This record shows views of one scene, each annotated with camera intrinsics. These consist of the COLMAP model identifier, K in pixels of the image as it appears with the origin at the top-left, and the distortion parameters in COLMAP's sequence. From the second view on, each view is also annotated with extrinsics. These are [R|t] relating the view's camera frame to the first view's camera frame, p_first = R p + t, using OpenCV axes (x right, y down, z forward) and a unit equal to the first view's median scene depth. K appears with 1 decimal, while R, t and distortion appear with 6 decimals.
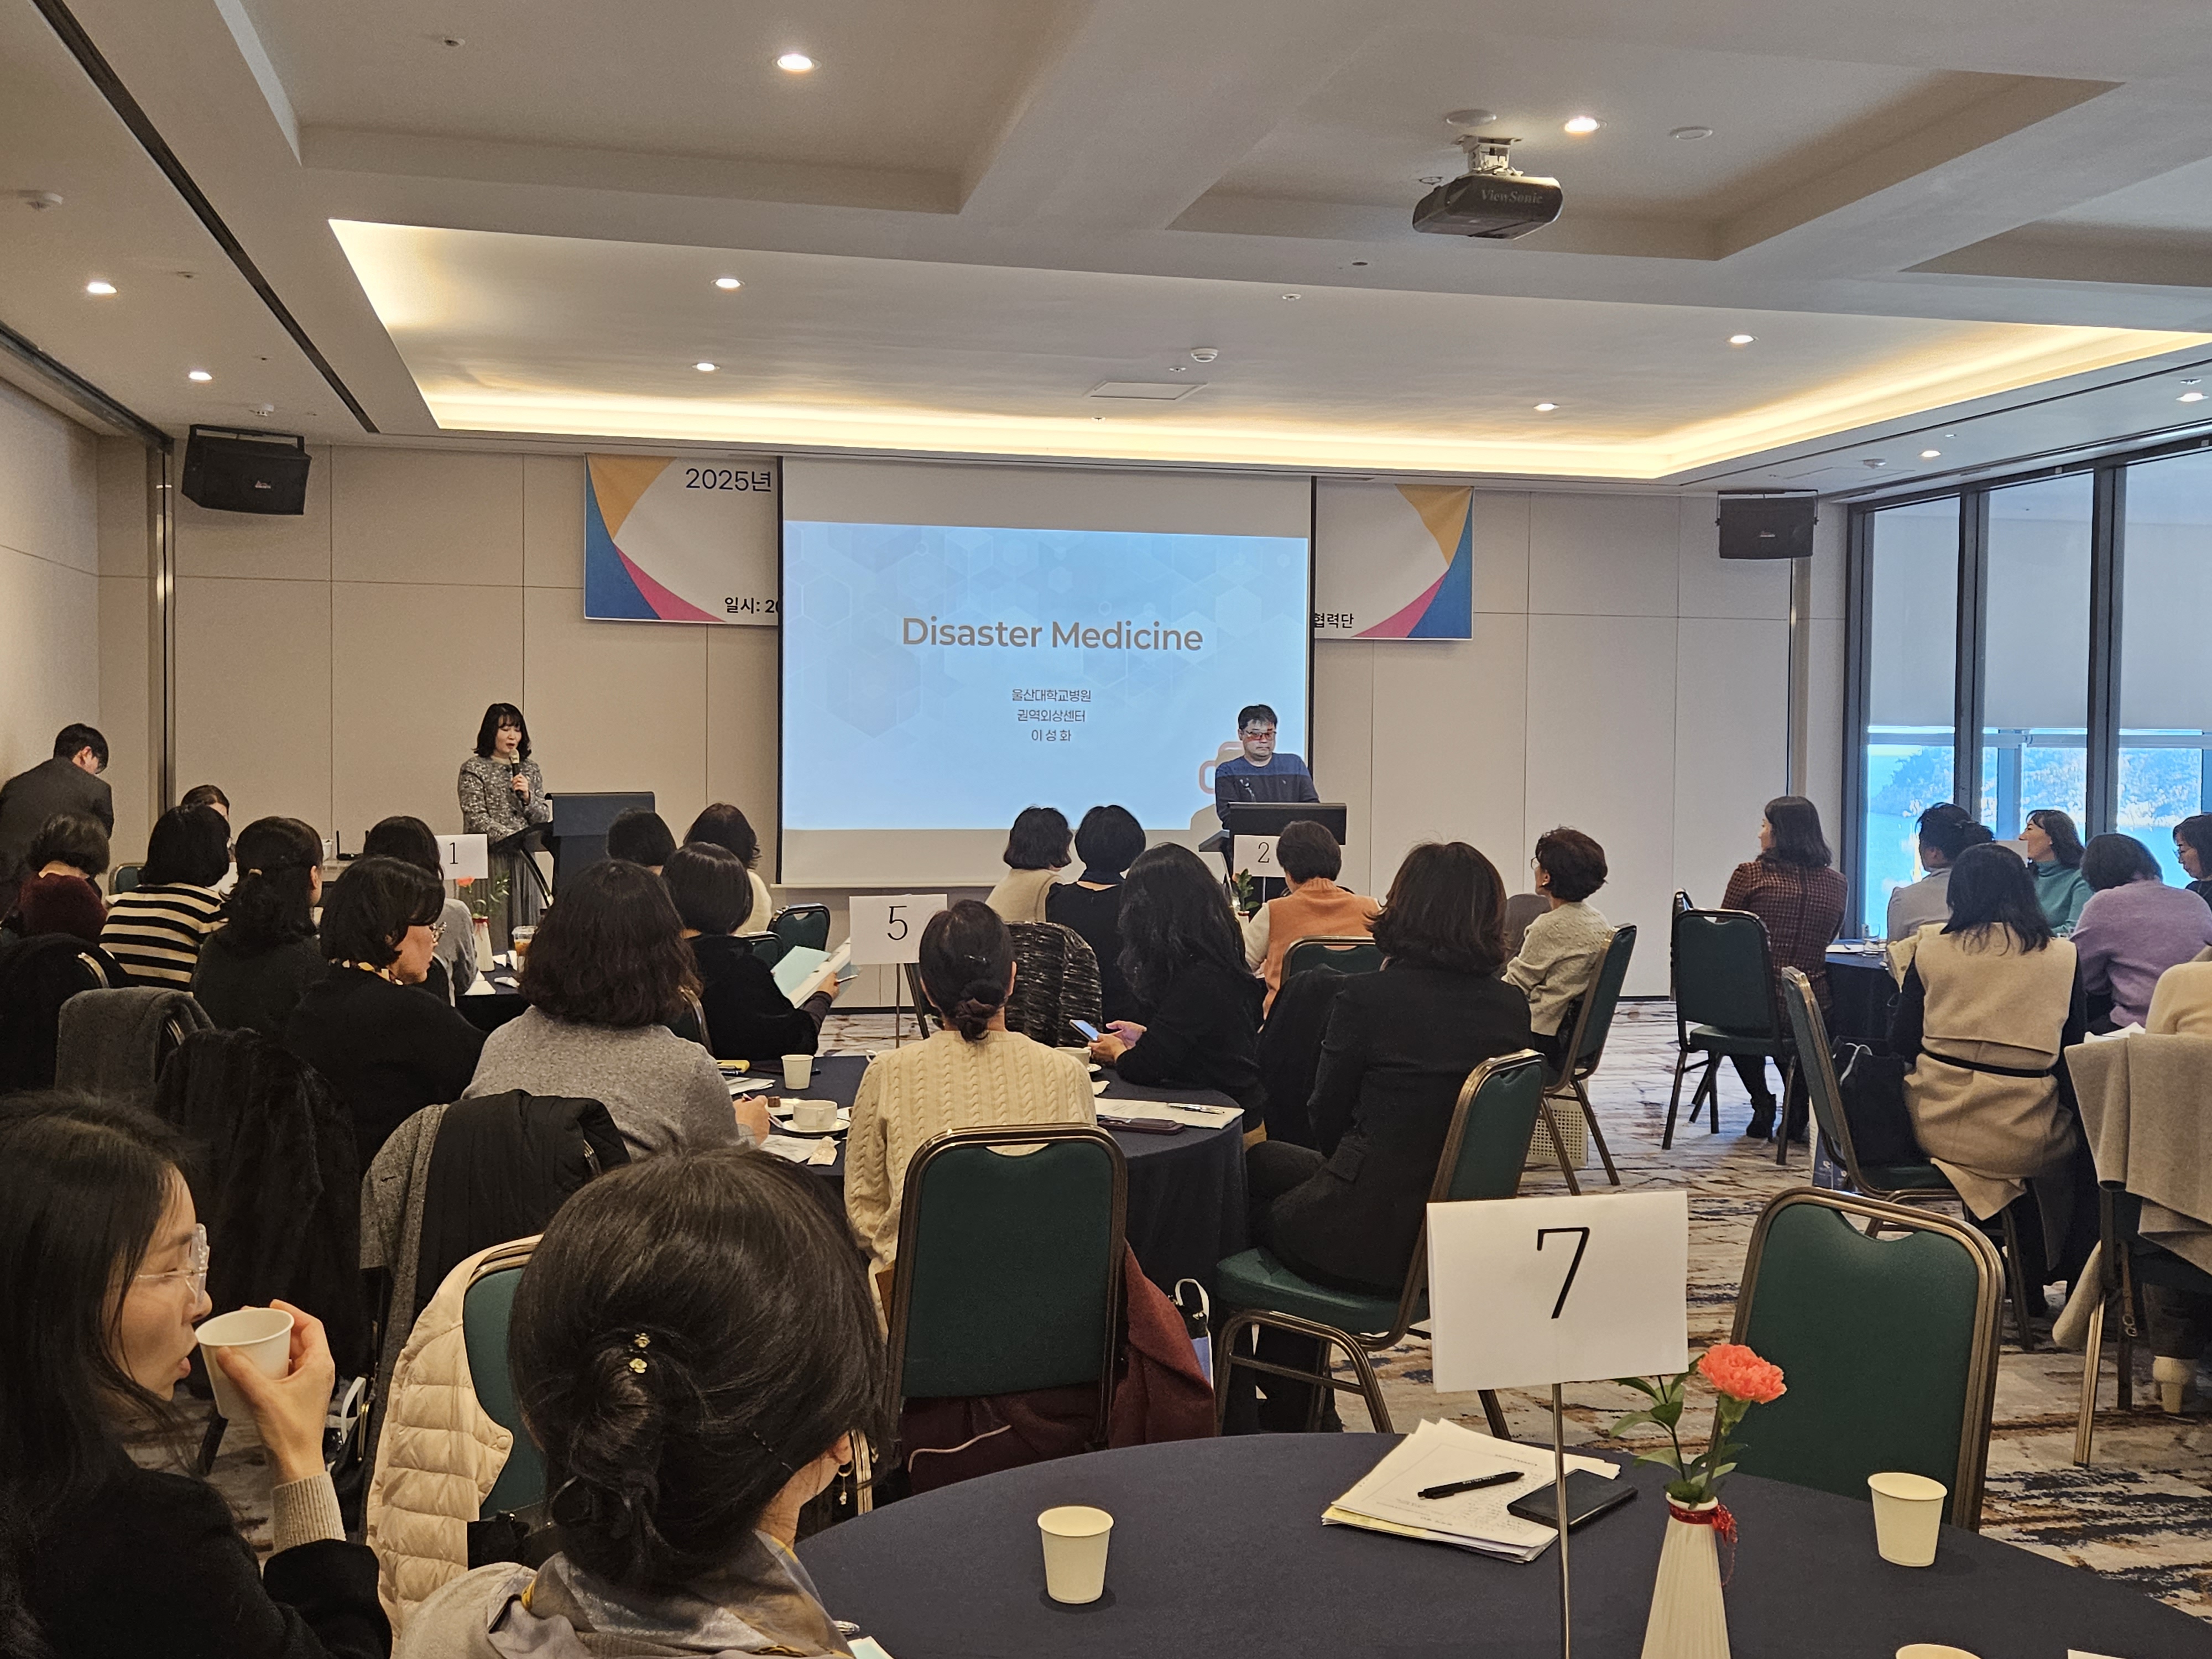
lens RADIAL K [[2079.5, 0, 1094.9], [0, 2079.5, 801.3], [0, 0, 1]] dist [0.025128, 0.000000]
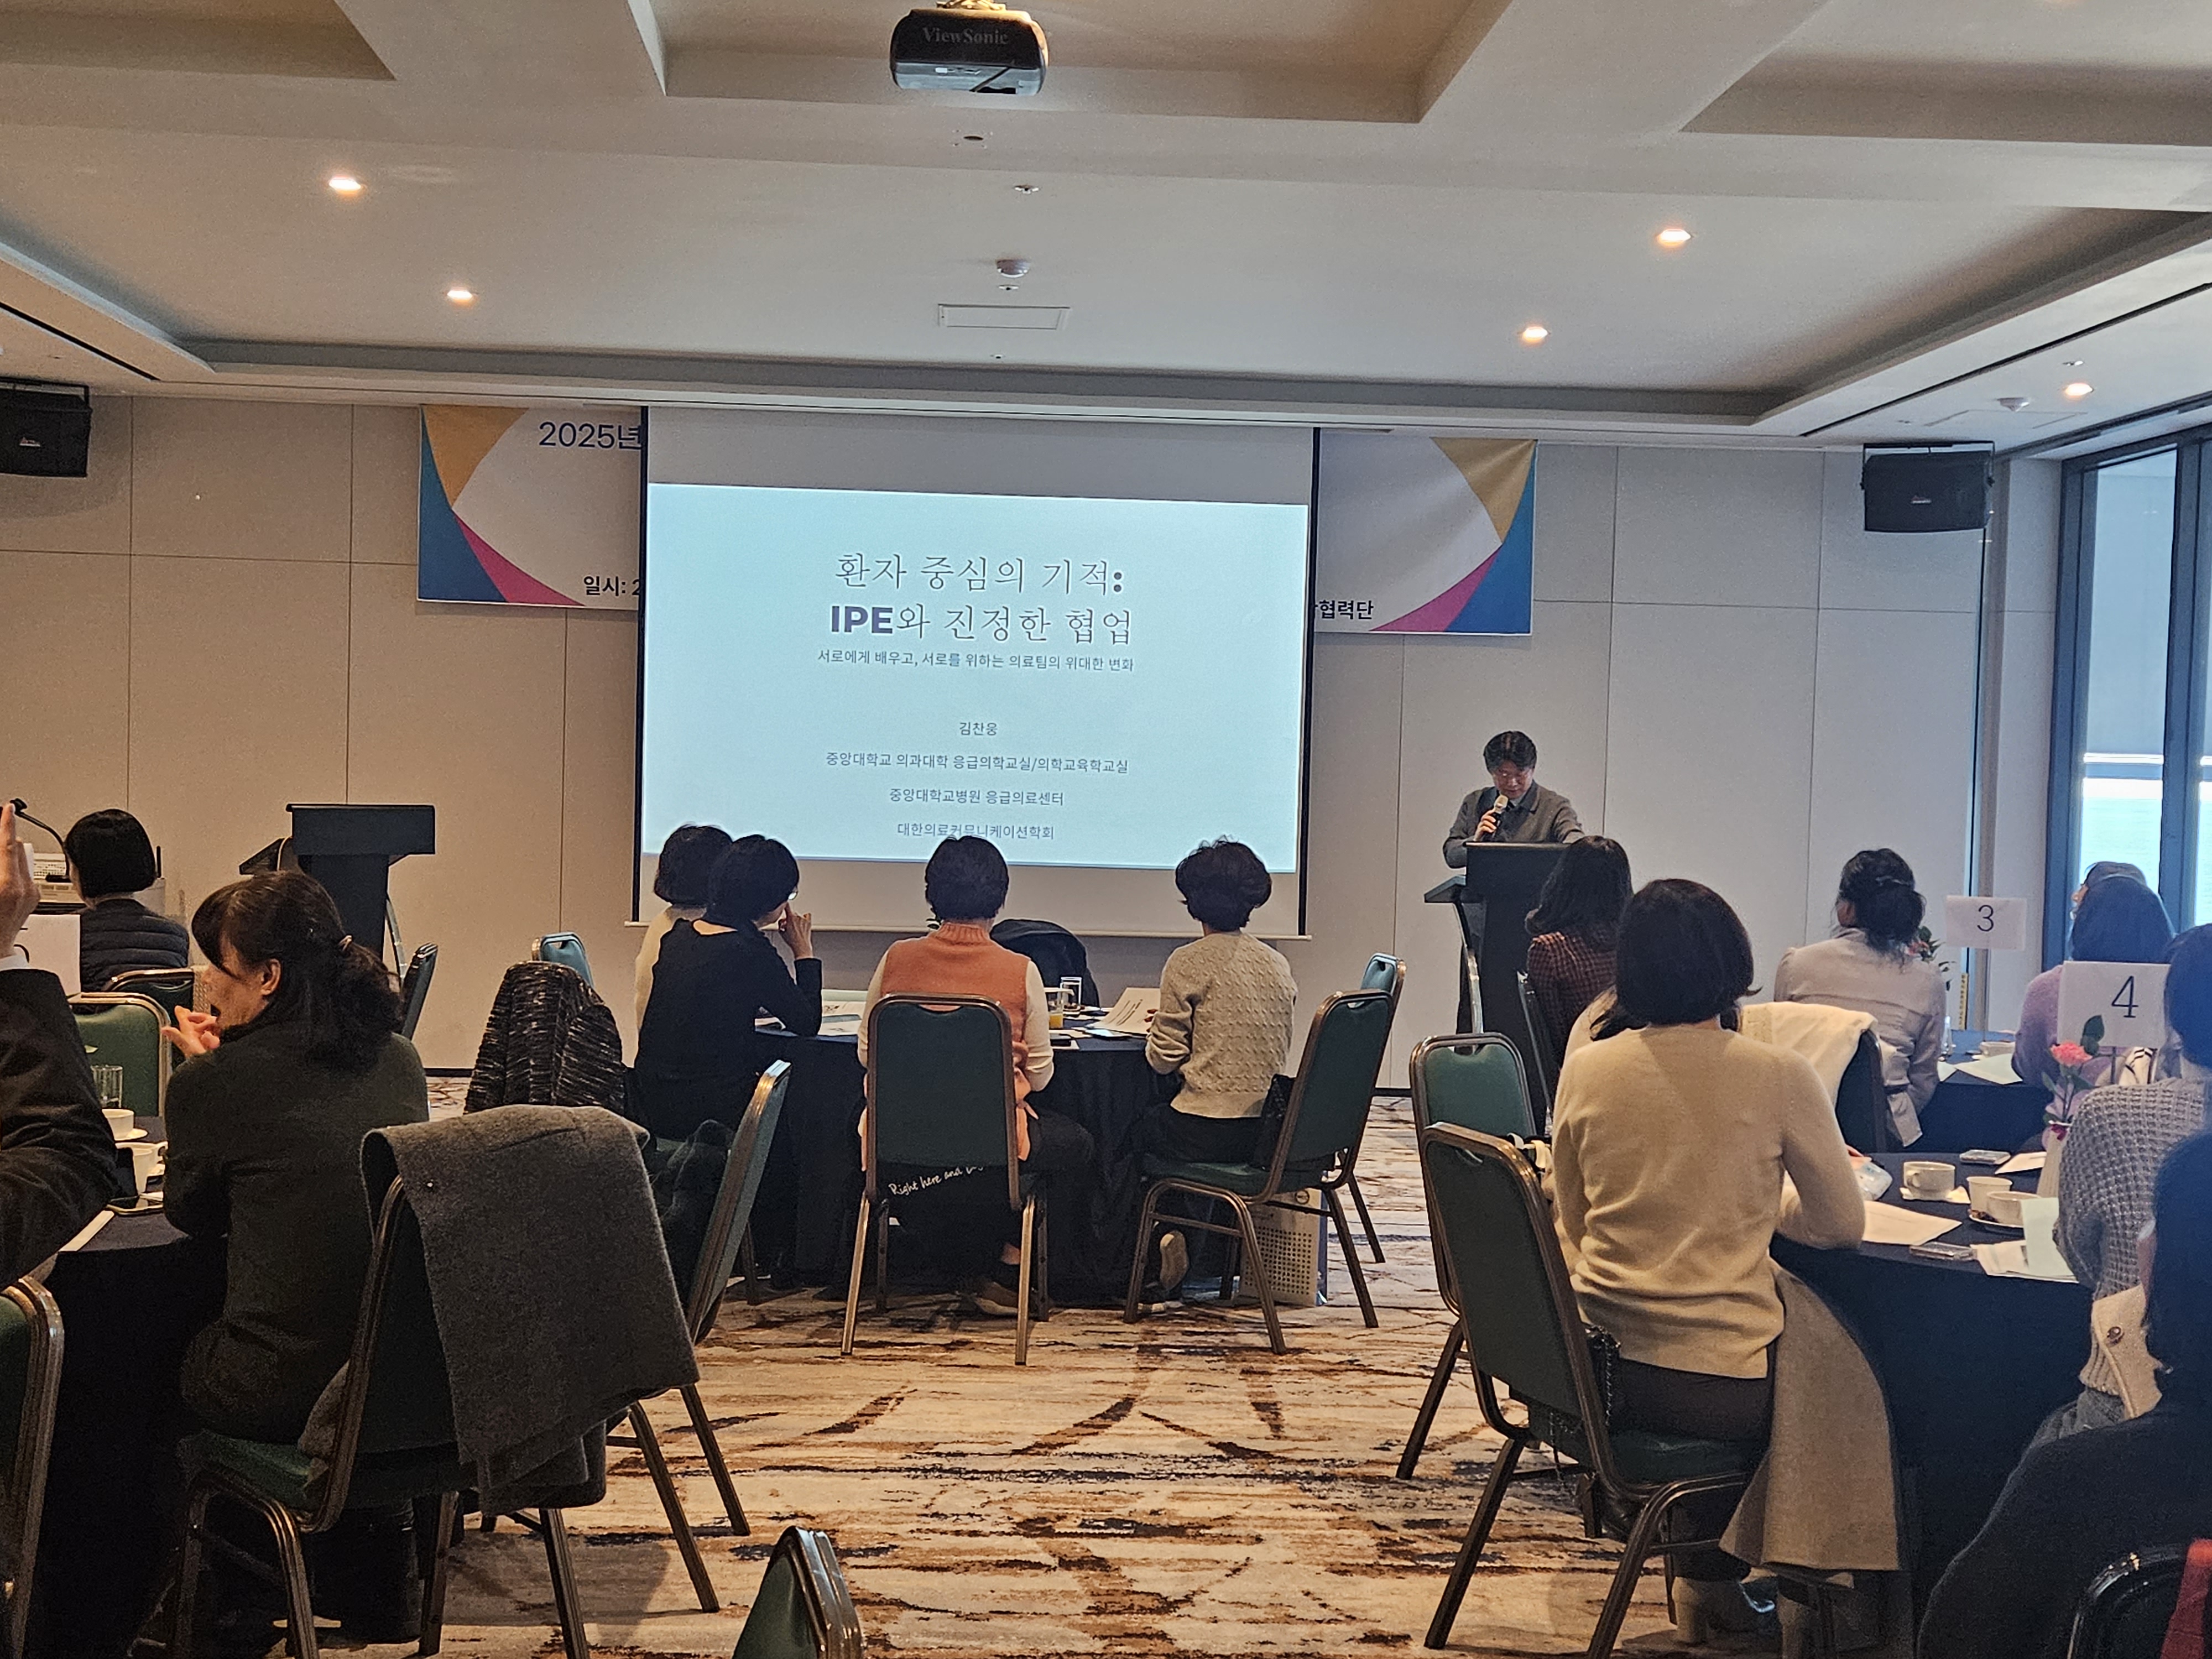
lens RADIAL K [[2505.8, 0, 1091.4], [0, 2505.8, 865.2], [0, 0, 1]] dist [0.017946, 0.000000]
pose [[0.985868, 0.022097, -0.166062, 0.193800], [-0.020631, 0.999732, 0.010548, 0.002900], [0.166251, -0.006973, 0.986059, 0.042449]]
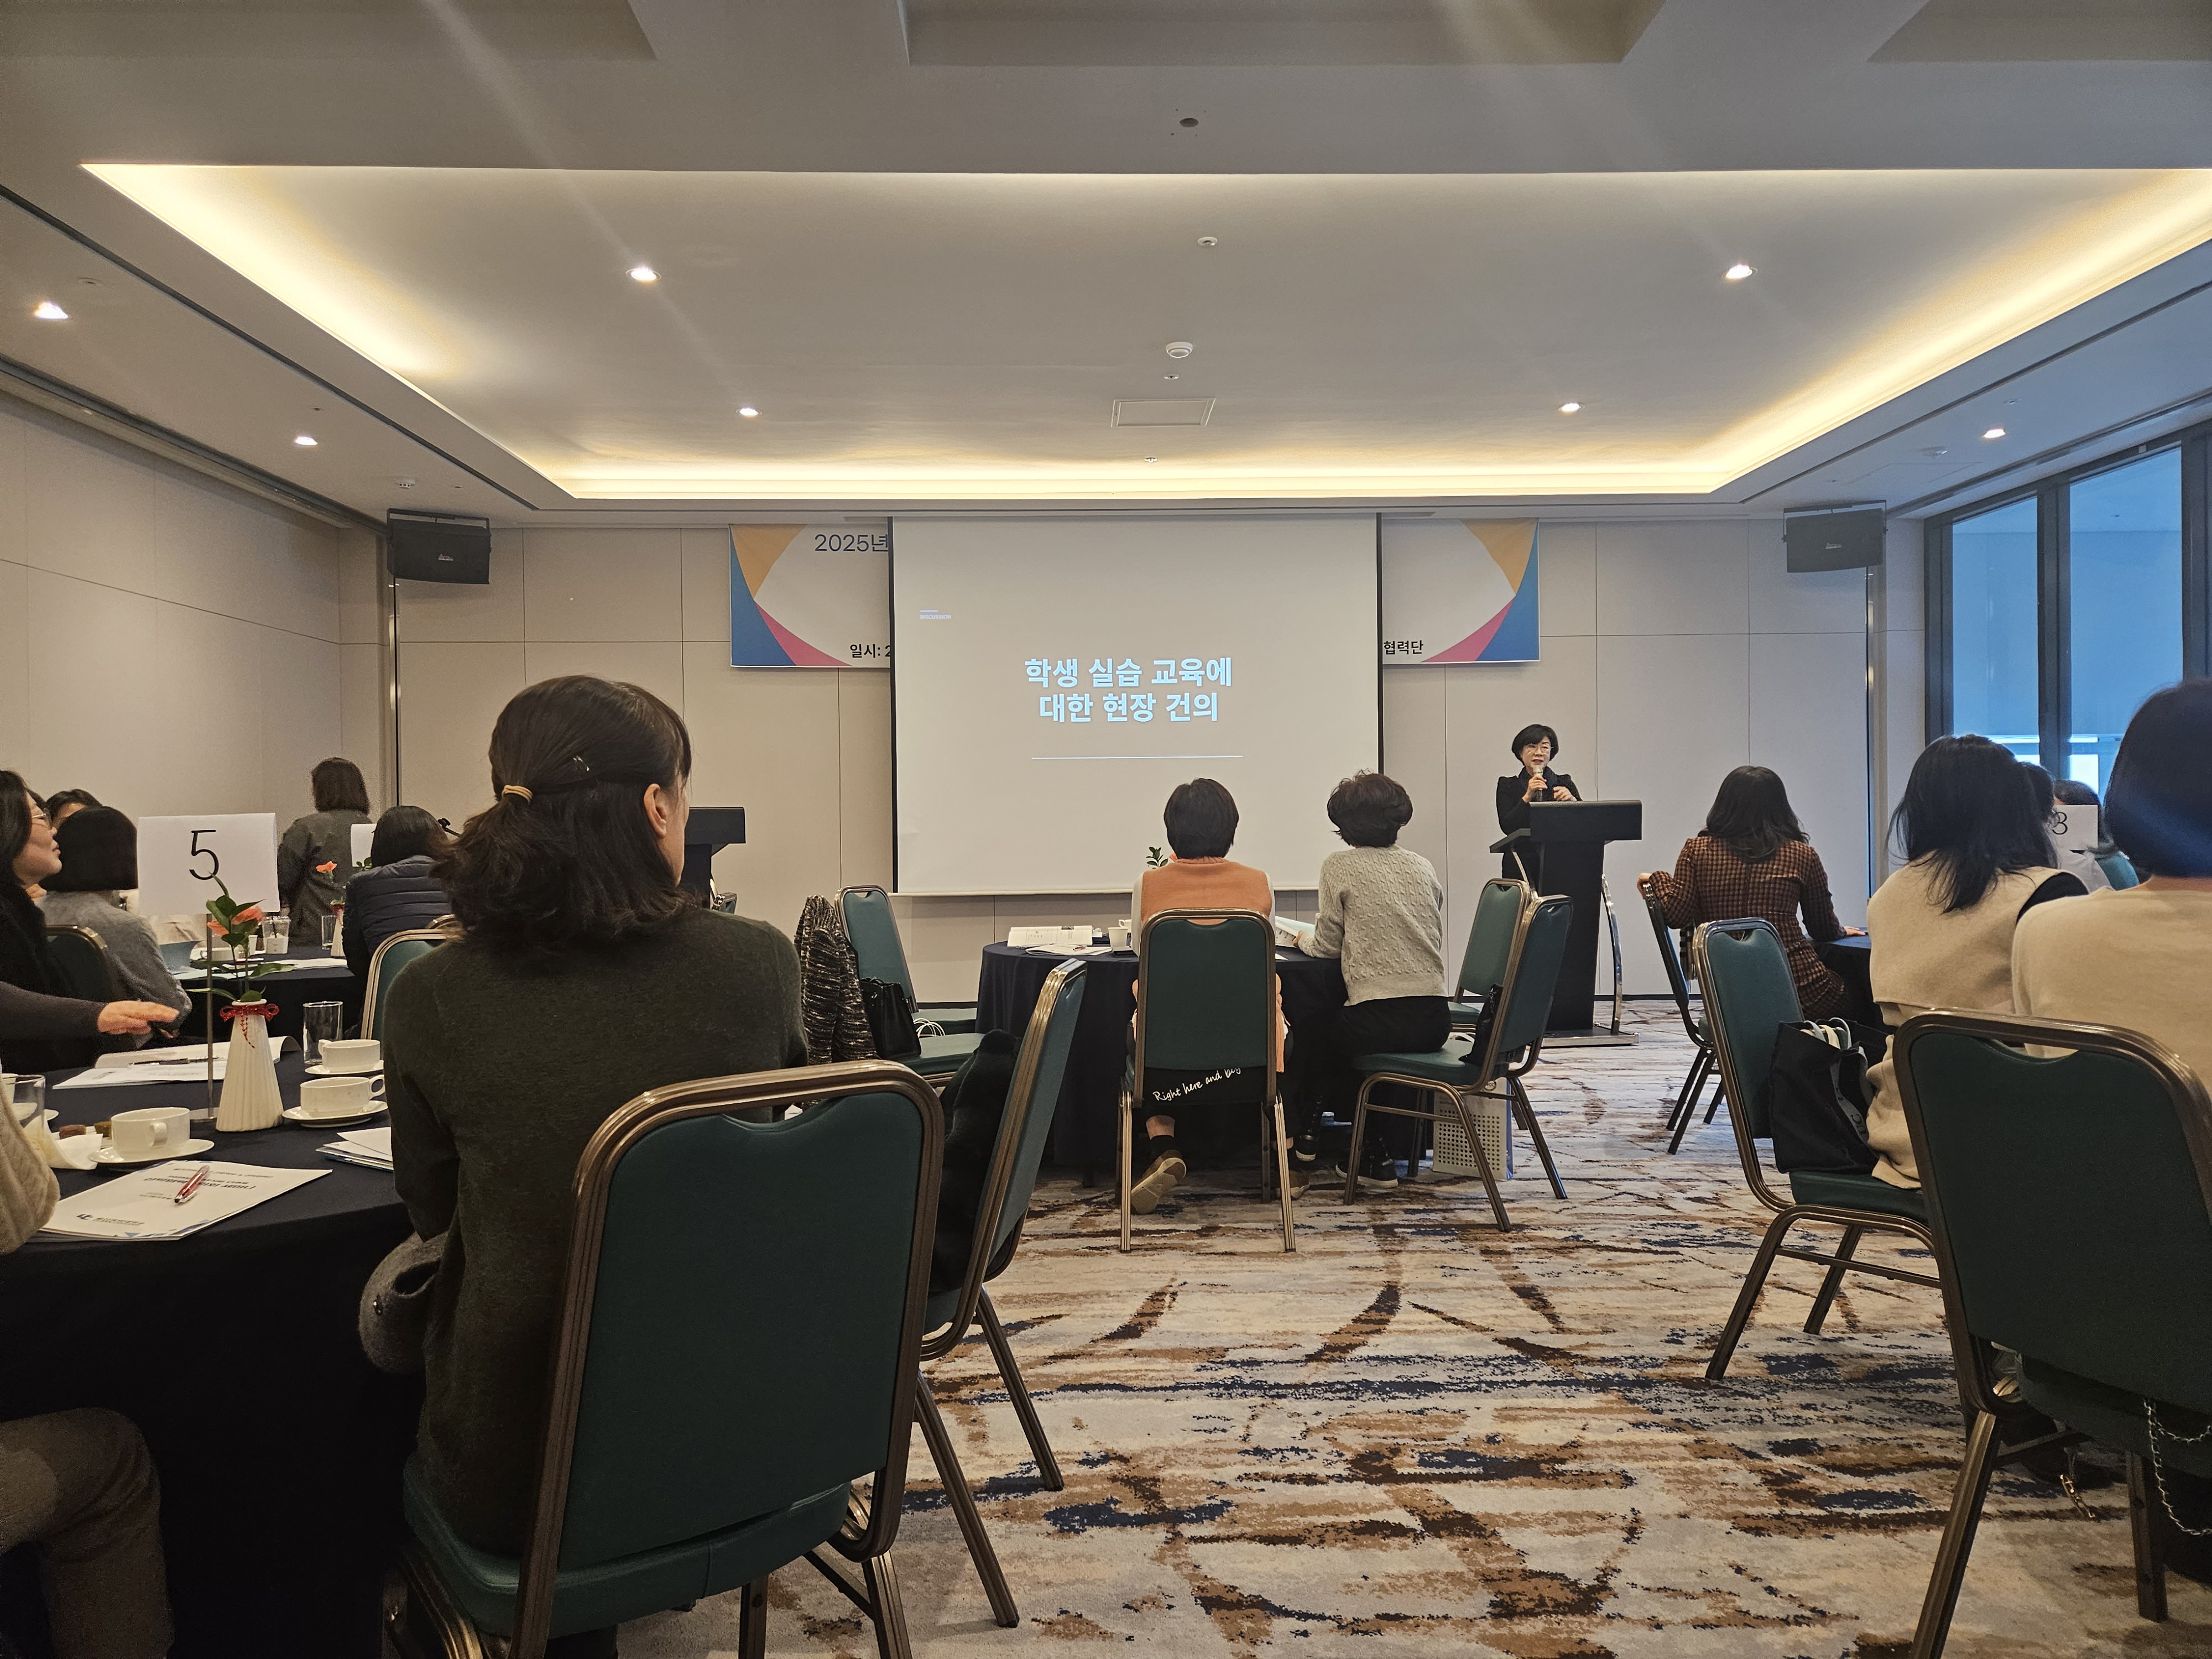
lens RADIAL K [[1470.3, 0, 1110.1], [0, 1470.3, 845.0], [0, 0, 1]] dist [0.020710, -0.011237]
pose [[0.980752, -0.019077, -0.194323, 0.120177], [0.016570, 0.999757, -0.014520, 0.027147], [0.194553, 0.011020, 0.980830, 0.233252]]
